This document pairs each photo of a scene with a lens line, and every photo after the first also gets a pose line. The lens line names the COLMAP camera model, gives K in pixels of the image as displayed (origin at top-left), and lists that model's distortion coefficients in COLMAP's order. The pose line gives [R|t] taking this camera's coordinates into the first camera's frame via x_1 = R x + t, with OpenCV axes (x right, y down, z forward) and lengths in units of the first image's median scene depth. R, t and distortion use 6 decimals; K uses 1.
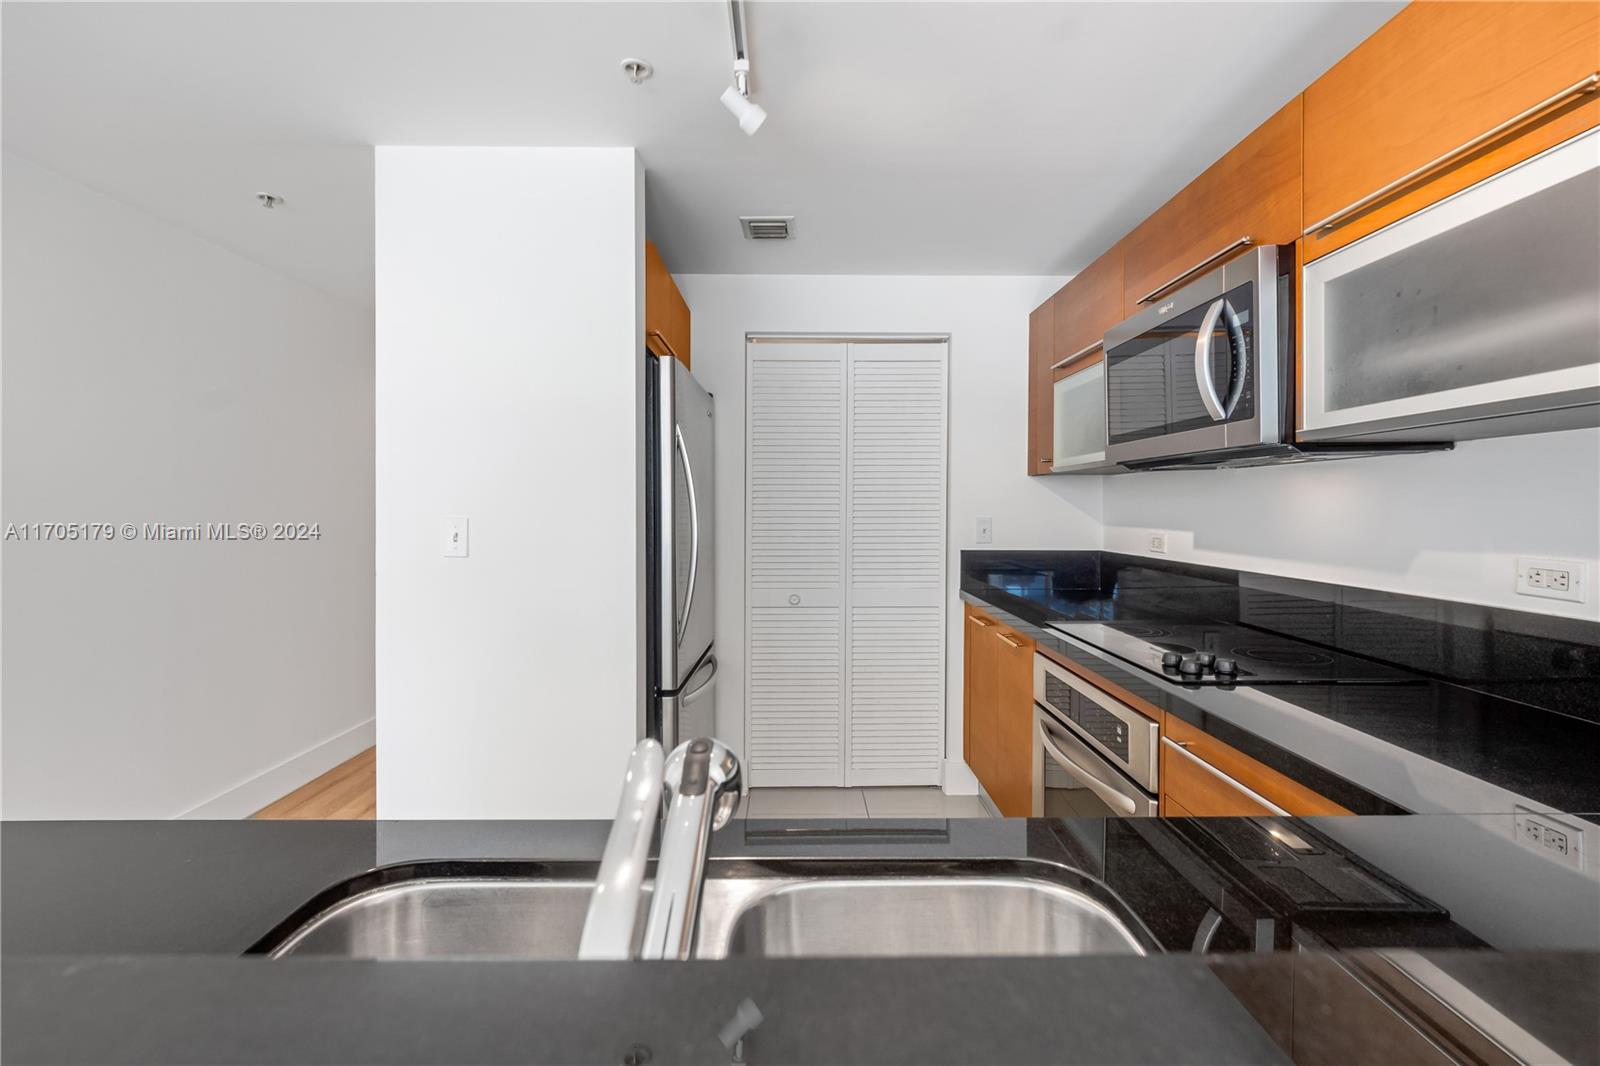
lens RADIAL K [[712.9, 0, 809.1], [0, 712.9, 511.6], [0, 0, 1]] dist [0.017797, 0.000117]
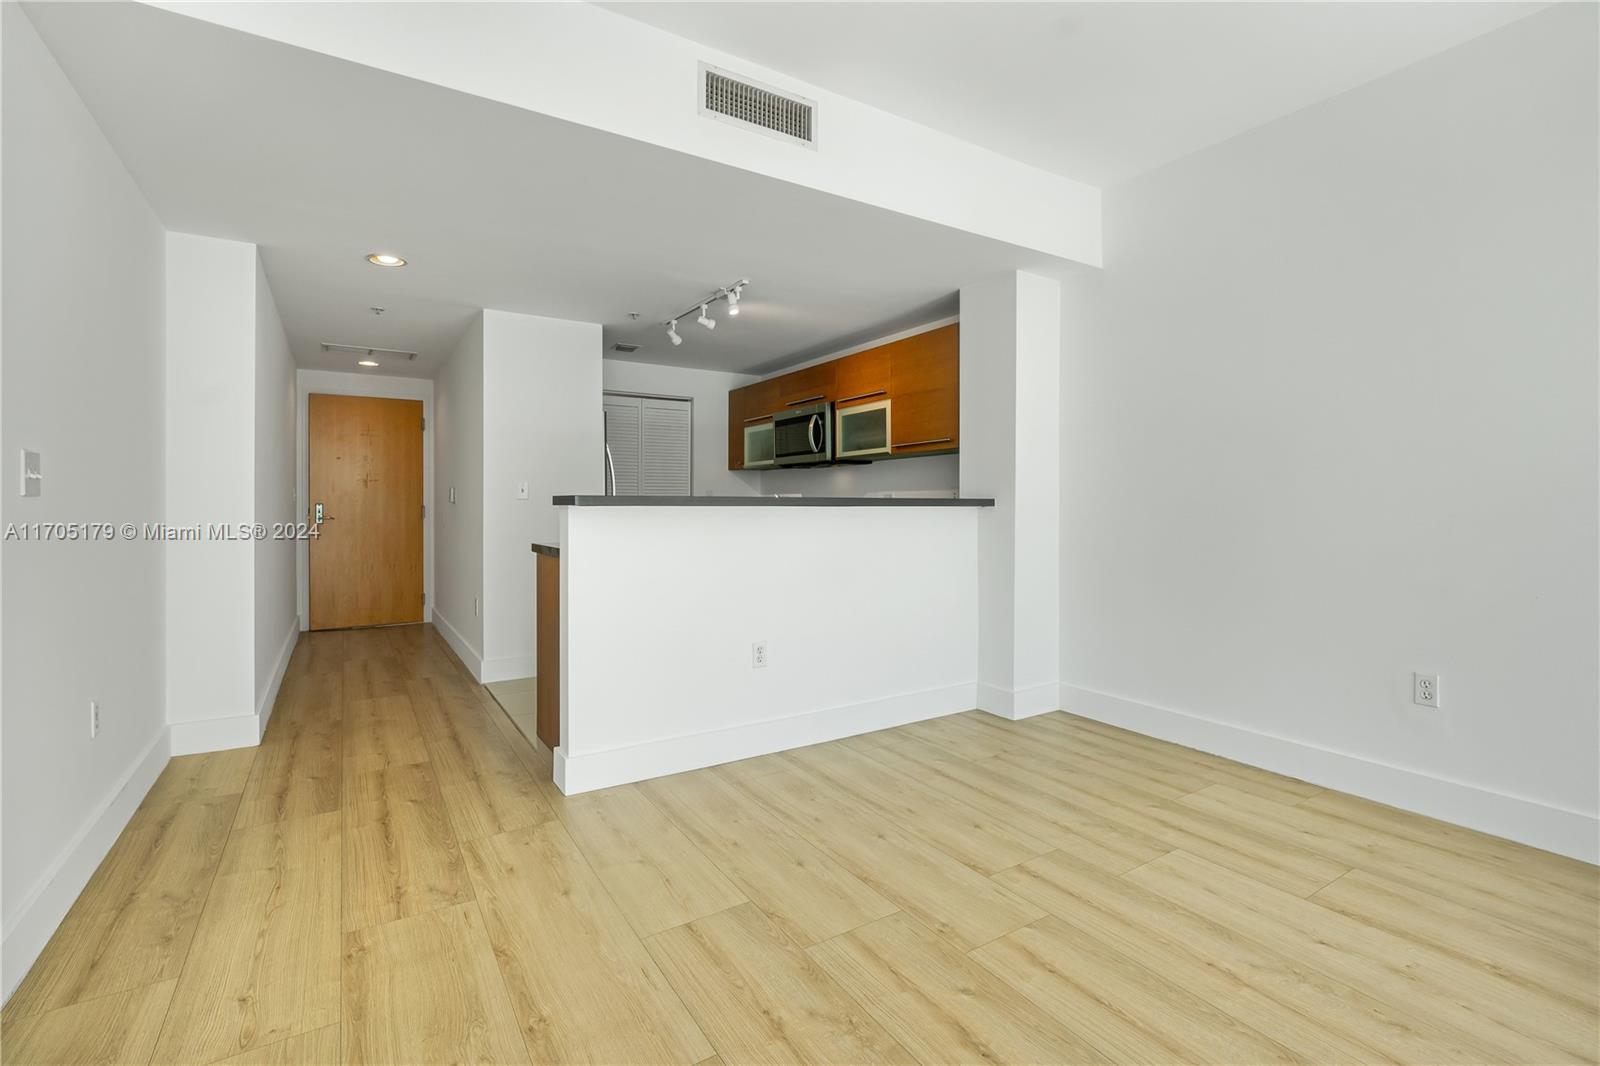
lens RADIAL K [[714.8, 0, 801.0], [0, 714.8, 516.7], [0, 0, 1]] dist [-0.009969, 0.000324]
pose [[0.855429, -0.006791, 0.517876, -0.988748], [0.003823, 0.999970, 0.006797, 0.119726], [-0.517906, -0.003834, 0.855429, -1.473406]]
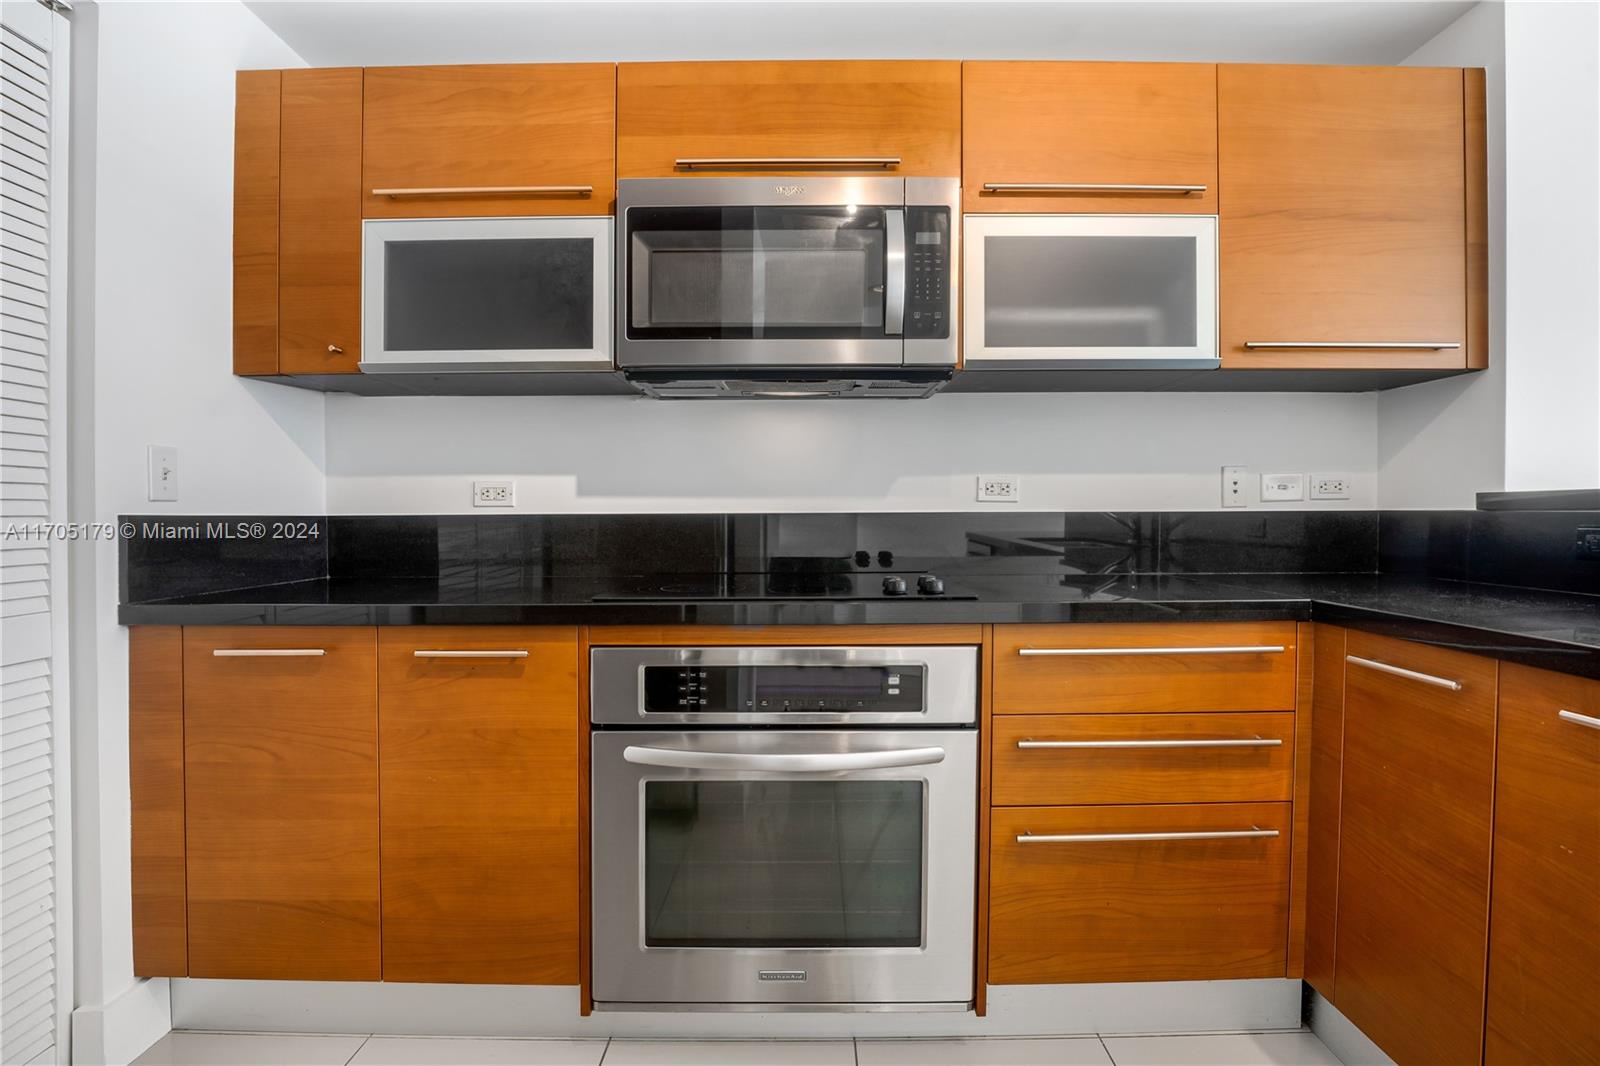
lens RADIAL K [[704.6, 0, 804.9], [0, 704.6, 537.1], [0, 0, 1]] dist [-0.027696, 0.000145]
pose [[0.021672, -0.028949, 0.999346, -0.341628], [0.012405, 0.999512, 0.028684, 0.103961], [-0.999688, 0.011776, 0.022020, 0.978094]]
